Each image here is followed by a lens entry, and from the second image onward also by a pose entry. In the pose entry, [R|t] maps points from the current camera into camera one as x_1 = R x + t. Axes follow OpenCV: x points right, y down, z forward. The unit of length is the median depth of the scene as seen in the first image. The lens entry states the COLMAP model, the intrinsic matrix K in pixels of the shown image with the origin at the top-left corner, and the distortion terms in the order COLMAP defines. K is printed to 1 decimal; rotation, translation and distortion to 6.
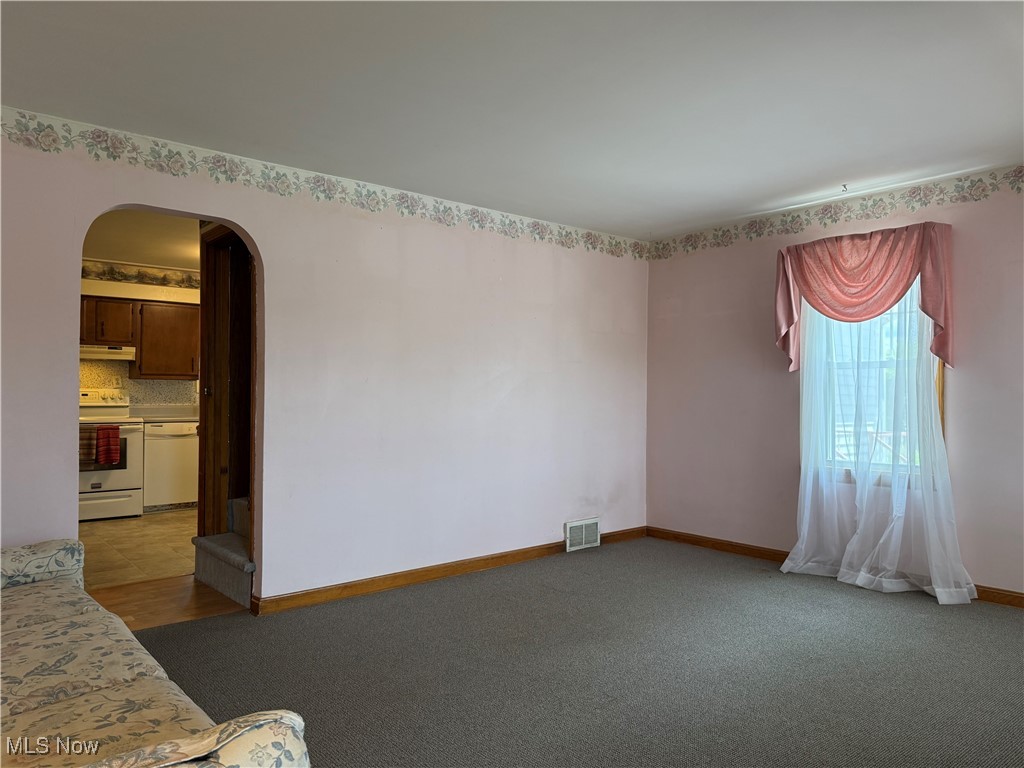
lens RADIAL K [[714.4, 0, 516.6], [0, 714.4, 386.1], [0, 0, 1]] dist [0.002109, -0.000940]
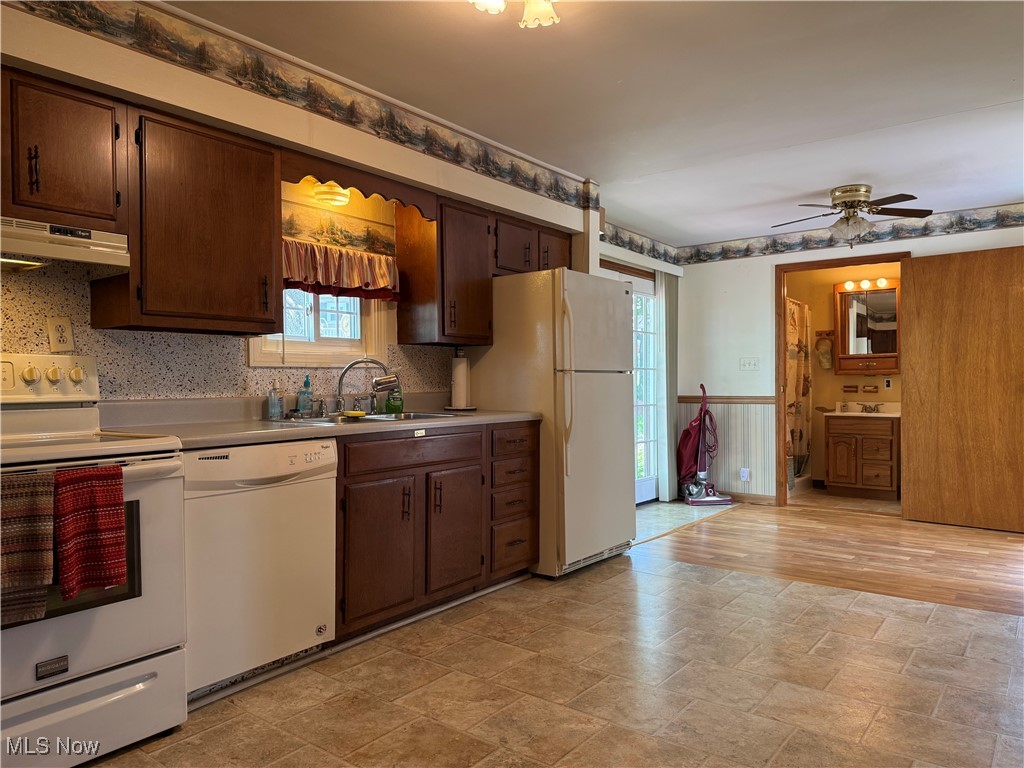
lens RADIAL K [[714.4, 0, 514.1], [0, 714.4, 388.2], [0, 0, 1]] dist [0.002109, -0.000940]
pose [[0.975272, -0.013673, 0.220585, -0.438335], [0.008449, 0.999662, 0.024605, 0.014530], [-0.220847, -0.022133, 0.975057, 0.629480]]
